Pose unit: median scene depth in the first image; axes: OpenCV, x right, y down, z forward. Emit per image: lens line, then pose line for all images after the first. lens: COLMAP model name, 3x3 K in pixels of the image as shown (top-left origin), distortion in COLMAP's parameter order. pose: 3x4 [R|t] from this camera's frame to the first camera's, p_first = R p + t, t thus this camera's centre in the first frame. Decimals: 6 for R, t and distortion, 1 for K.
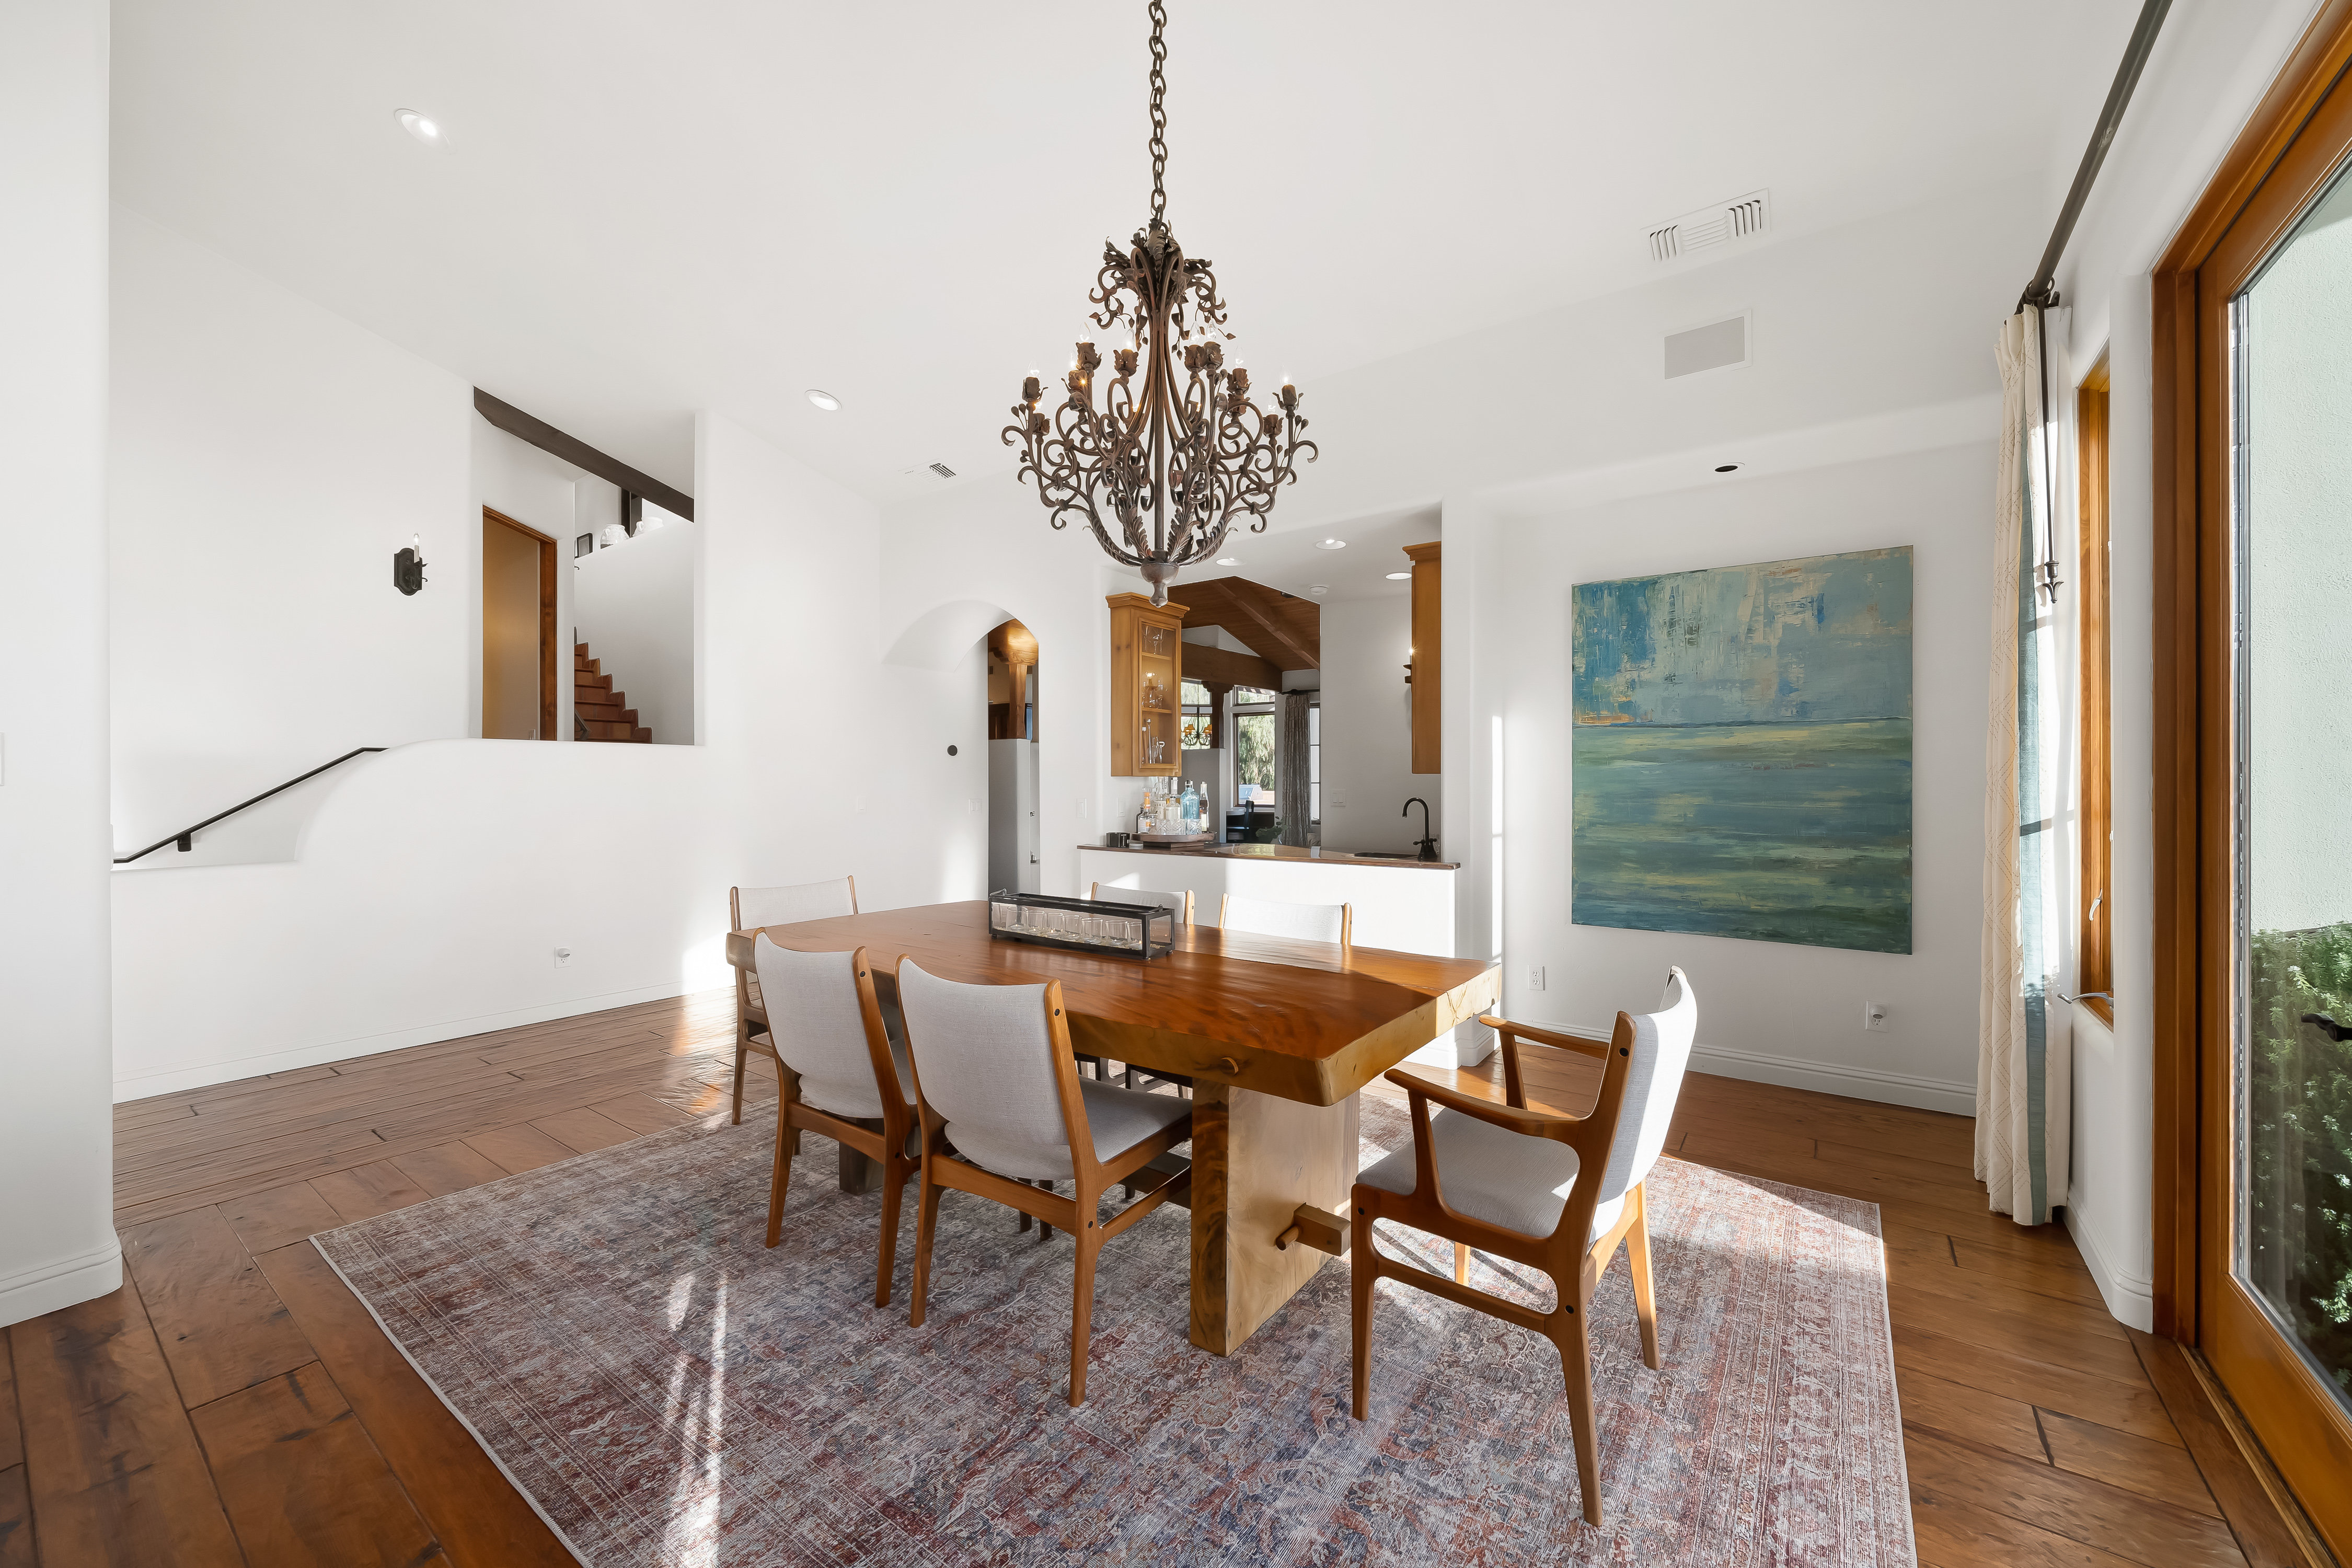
lens RADIAL K [[881.9, 0, 1236.6], [0, 881.9, 783.8], [0, 0, 1]] dist [-0.011020, -0.000055]
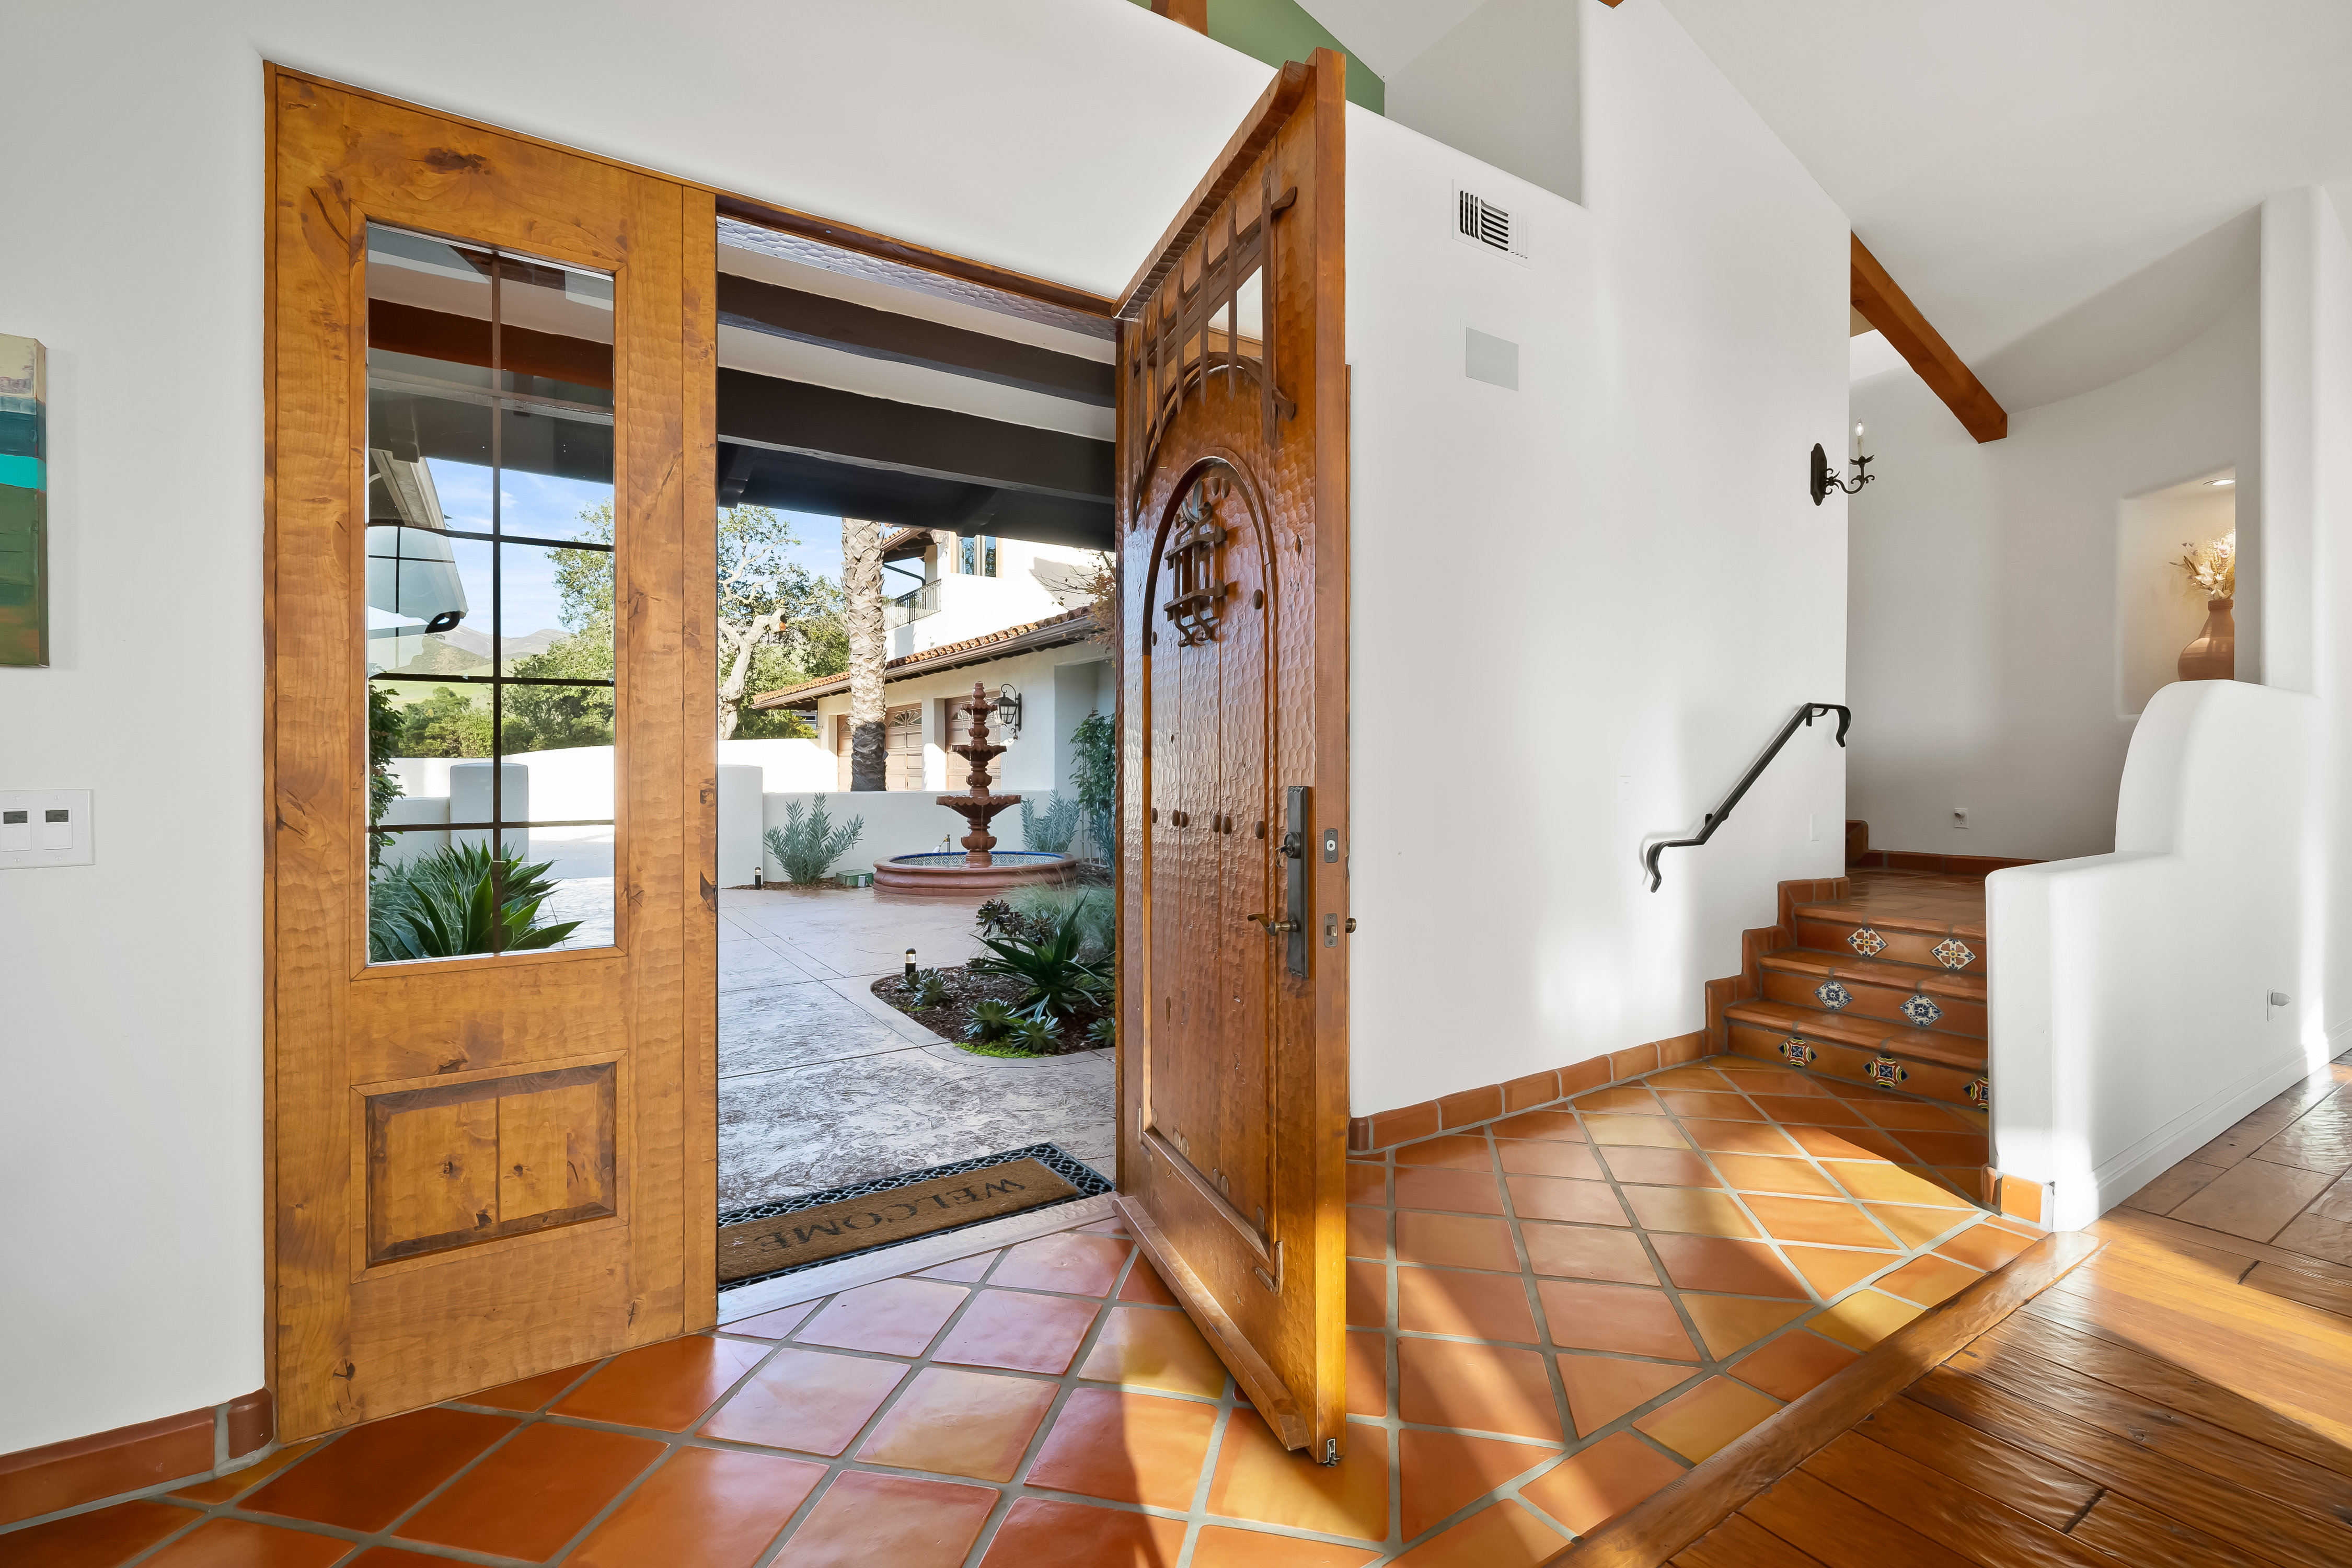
lens RADIAL K [[1045.9, 0, 1177.0], [0, 1045.9, 774.5], [0, 0, 1]] dist [-0.000397, -0.000346]
pose [[0.920680, 0.007201, -0.390251, -1.510974], [-0.004116, 0.999953, 0.008741, 0.019808], [0.390296, -0.006441, 0.920667, -0.093251]]
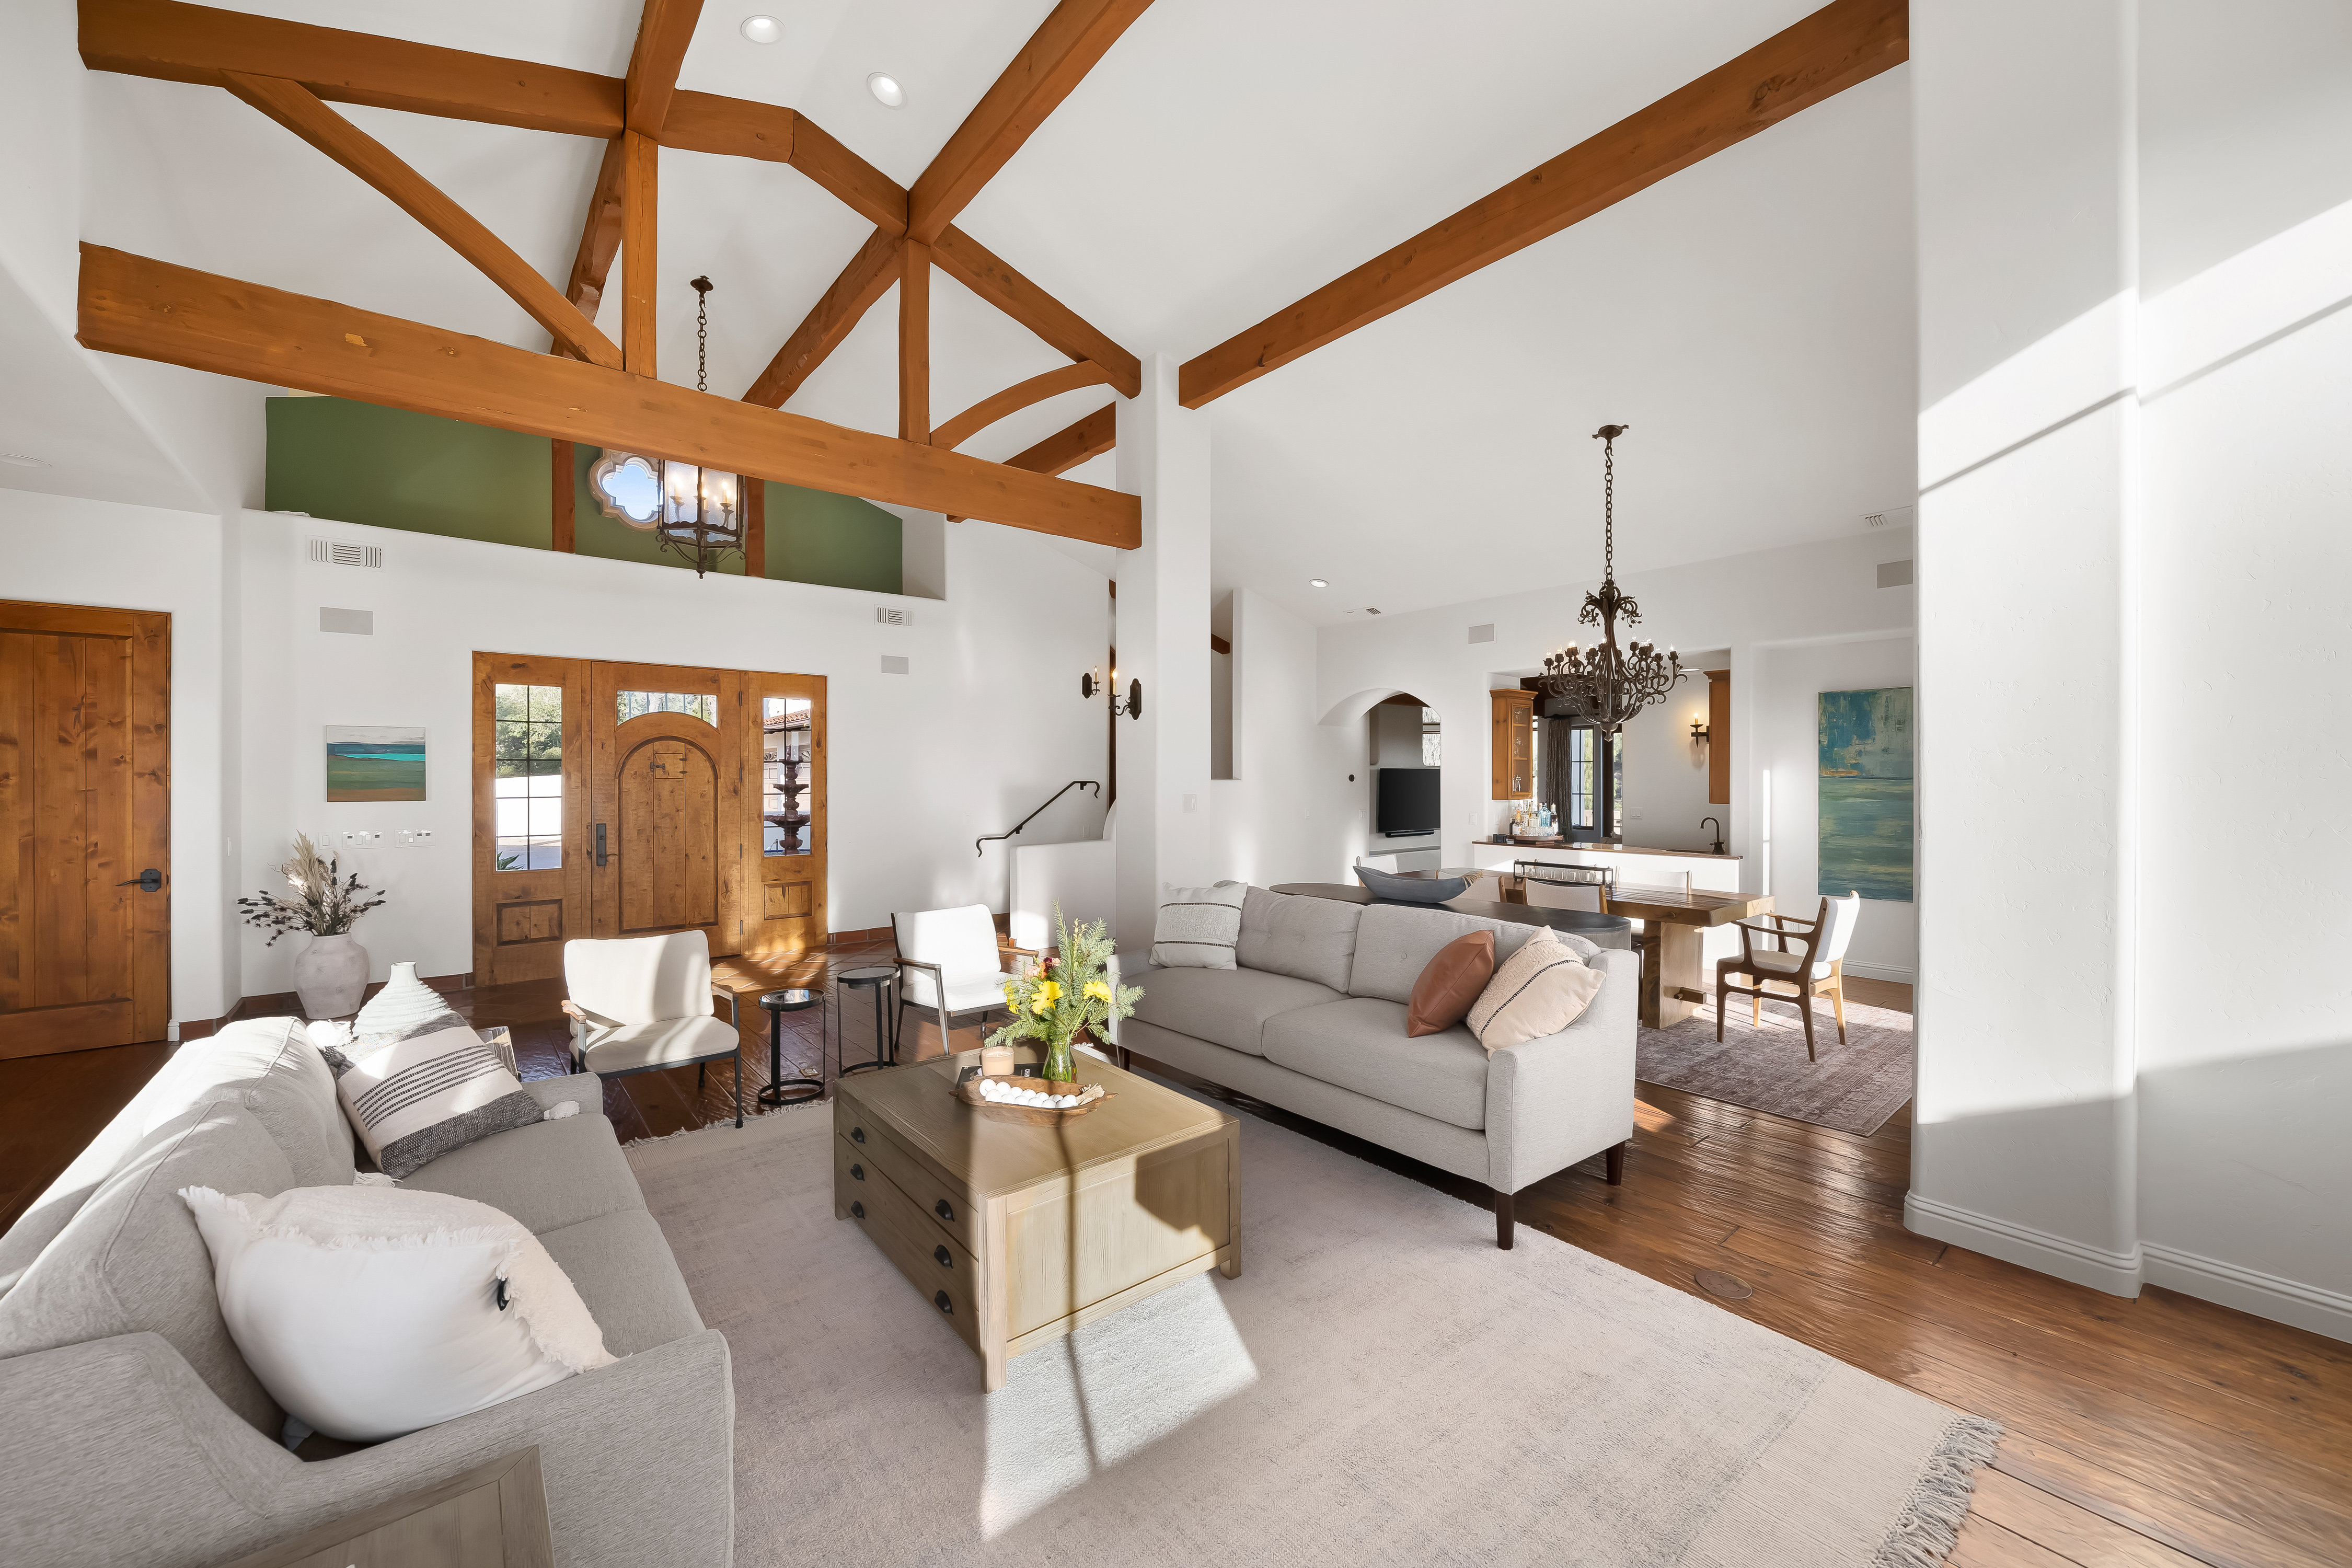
lens RADIAL K [[886.4, 0, 1151.5], [0, 886.4, 784.3], [0, 0, 1]] dist [-0.006655, -0.000051]
pose [[0.954891, 0.003049, -0.296941, -0.350205], [-0.001660, 0.999986, 0.004929, -0.059947], [0.296952, -0.004213, 0.954883, -1.037027]]
